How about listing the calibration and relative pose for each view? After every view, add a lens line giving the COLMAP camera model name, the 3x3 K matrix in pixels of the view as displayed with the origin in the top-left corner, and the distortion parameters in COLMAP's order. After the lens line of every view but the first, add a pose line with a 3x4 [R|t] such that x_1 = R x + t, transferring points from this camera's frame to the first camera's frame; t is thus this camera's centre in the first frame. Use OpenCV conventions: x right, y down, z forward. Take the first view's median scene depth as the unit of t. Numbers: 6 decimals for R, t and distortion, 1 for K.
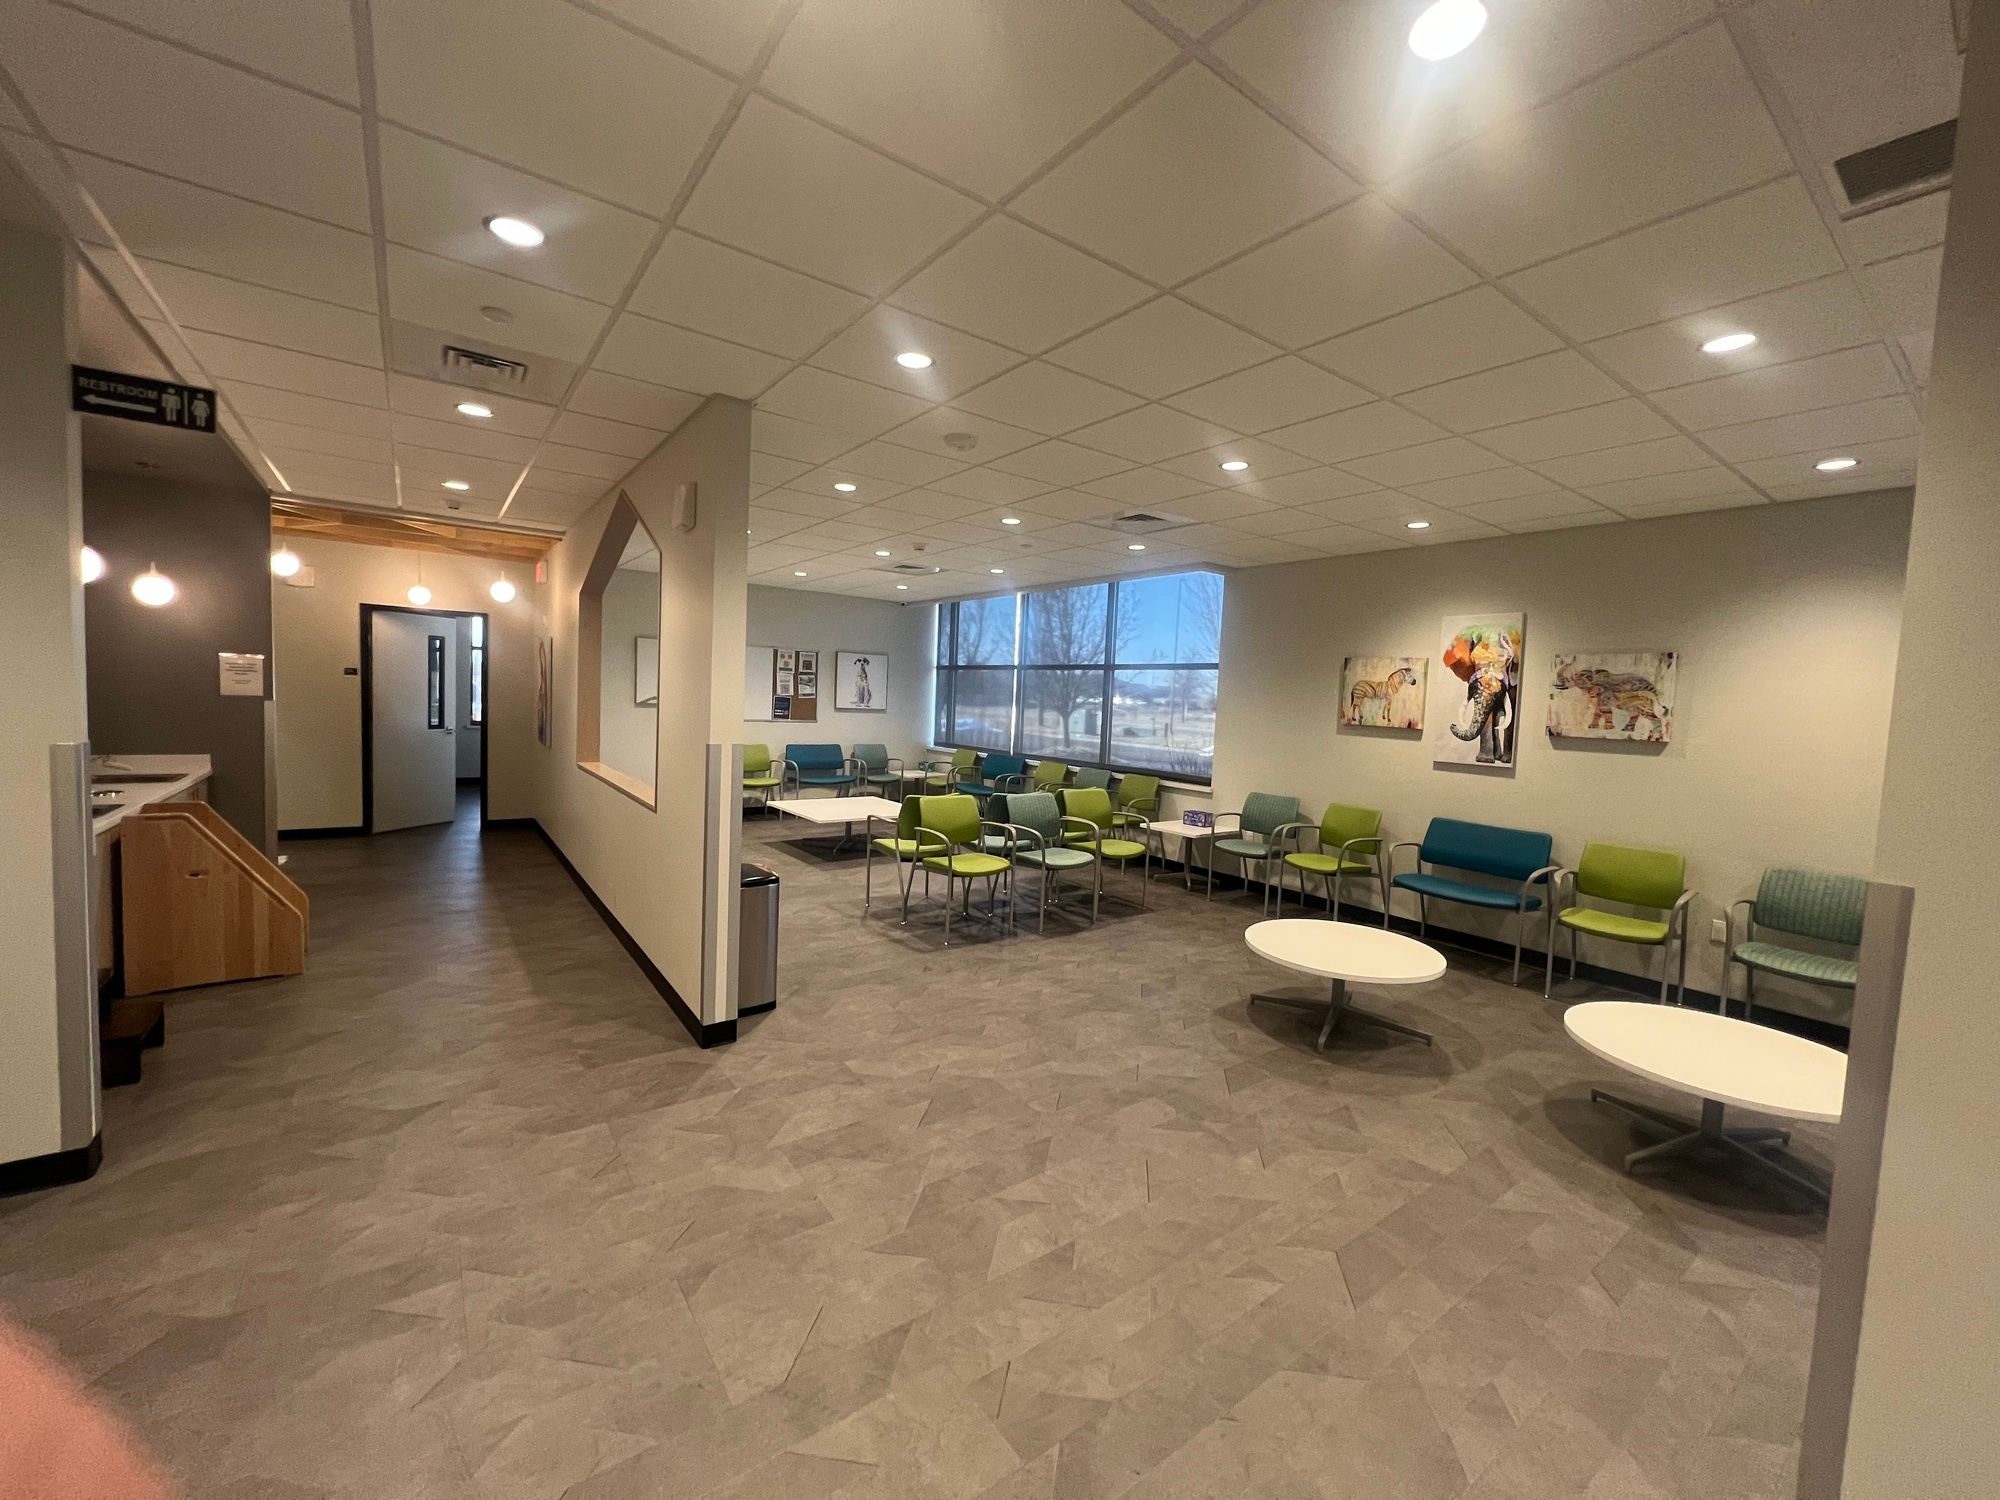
lens RADIAL K [[798.5, 0, 1000.0], [0, 798.5, 750.0], [0, 0, 1]] dist [-0.001062, -0.000028]
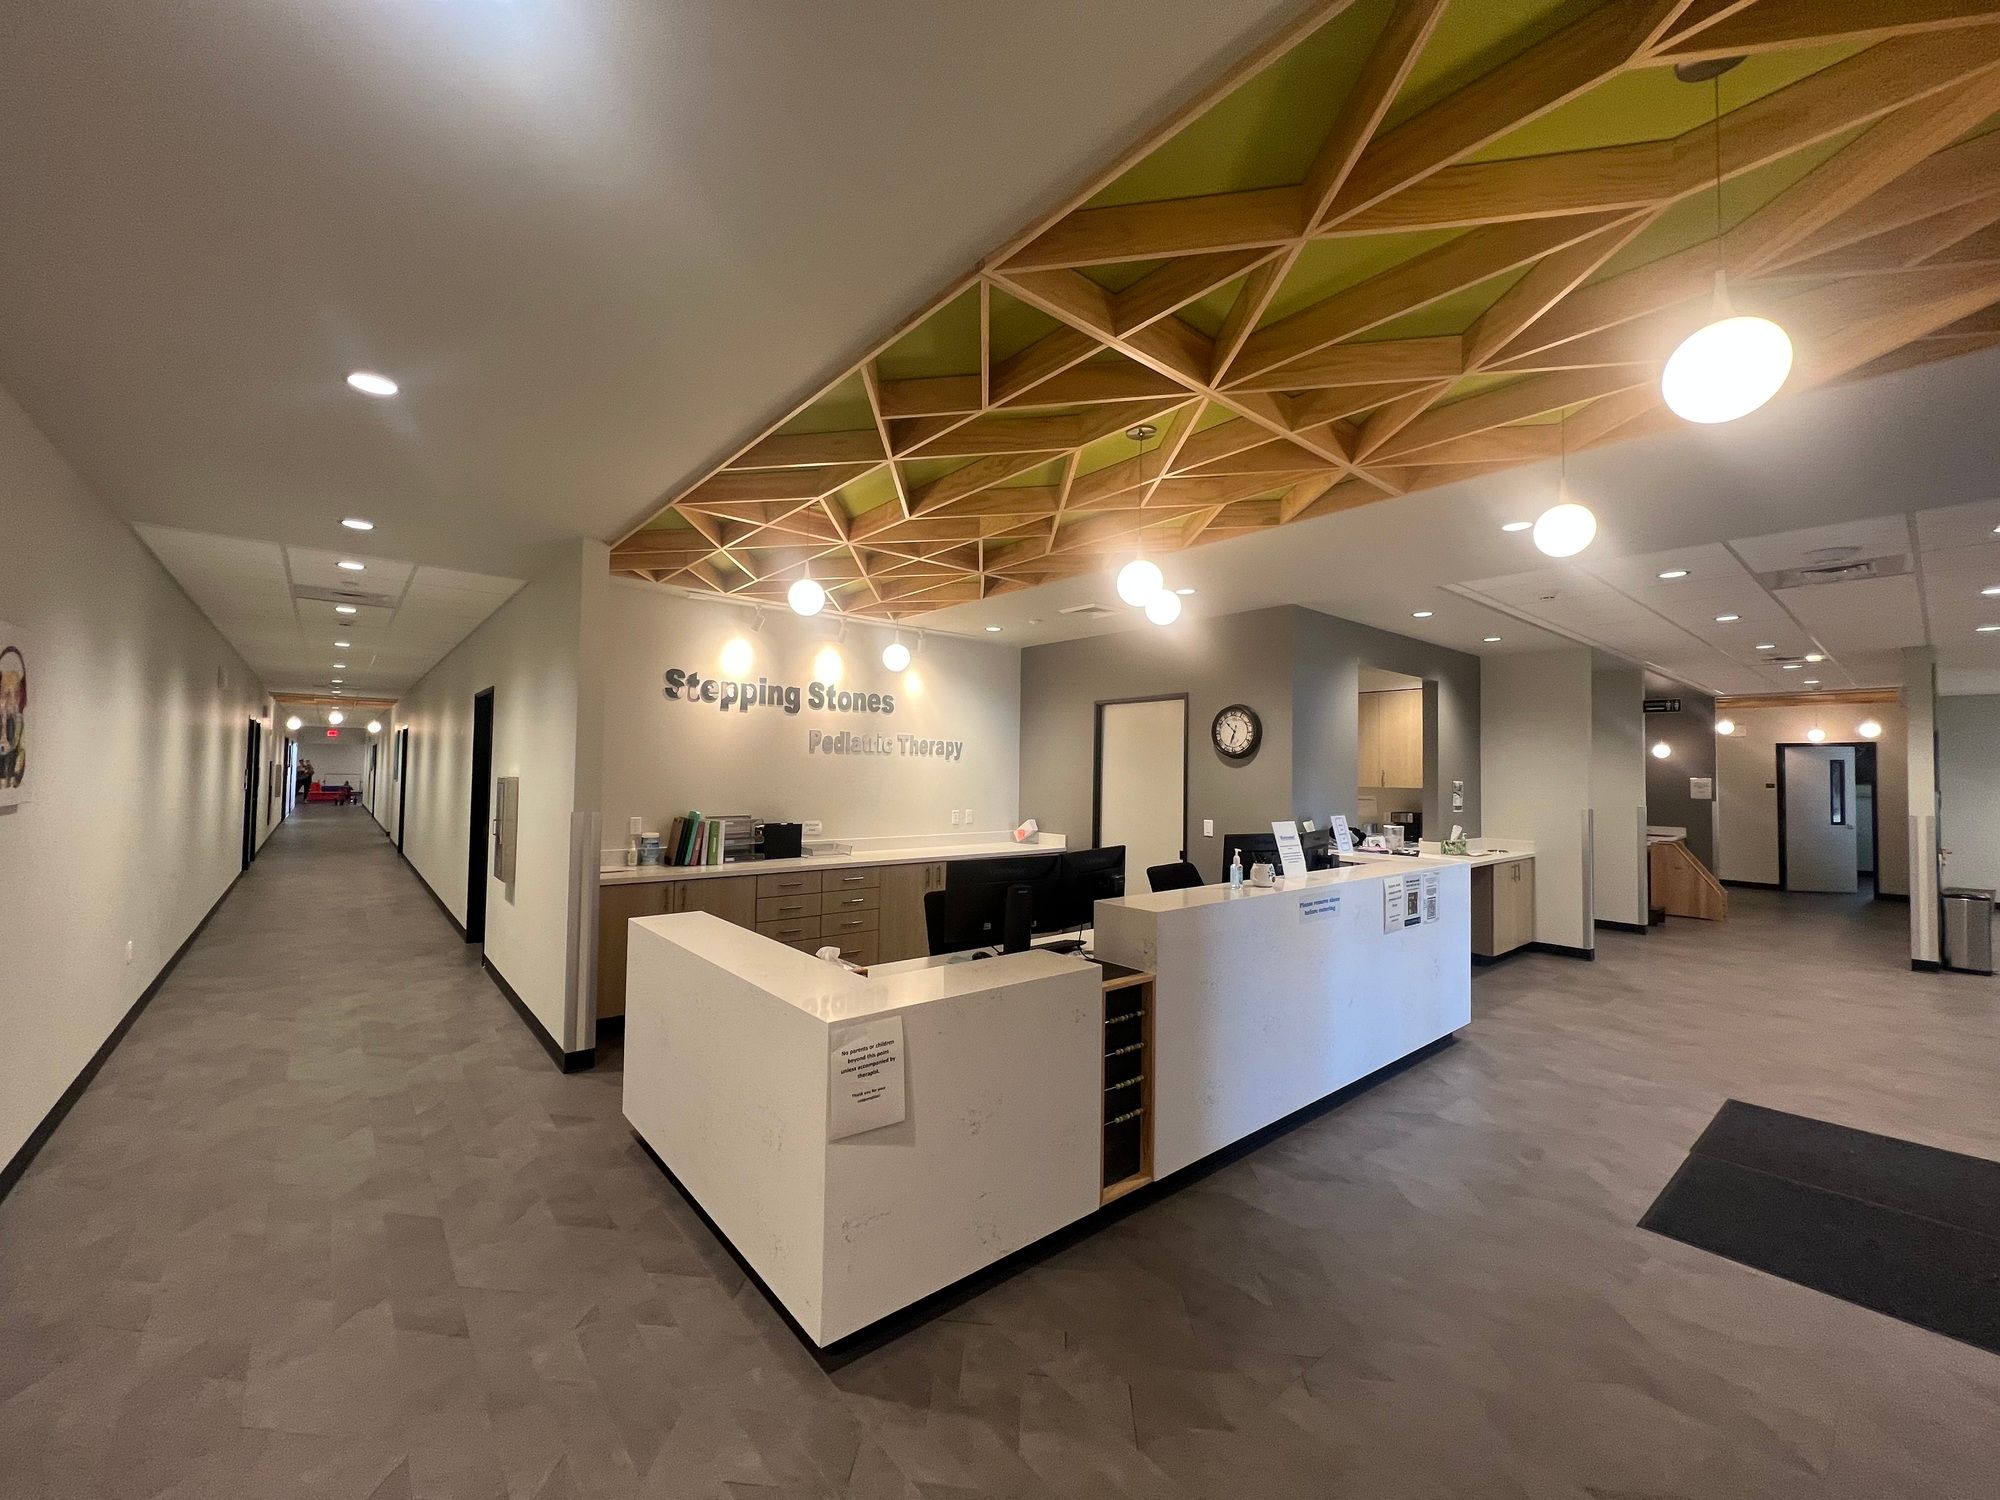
lens RADIAL K [[796.2, 0, 1000.0], [0, 796.2, 750.0], [0, 0, 1]] dist [-0.000797, -0.000181]
pose [[0.068560, -0.074163, -0.994887, 1.025320], [-0.076651, 0.993894, -0.079372, 0.114944], [0.994698, 0.081701, 0.062457, -0.980002]]
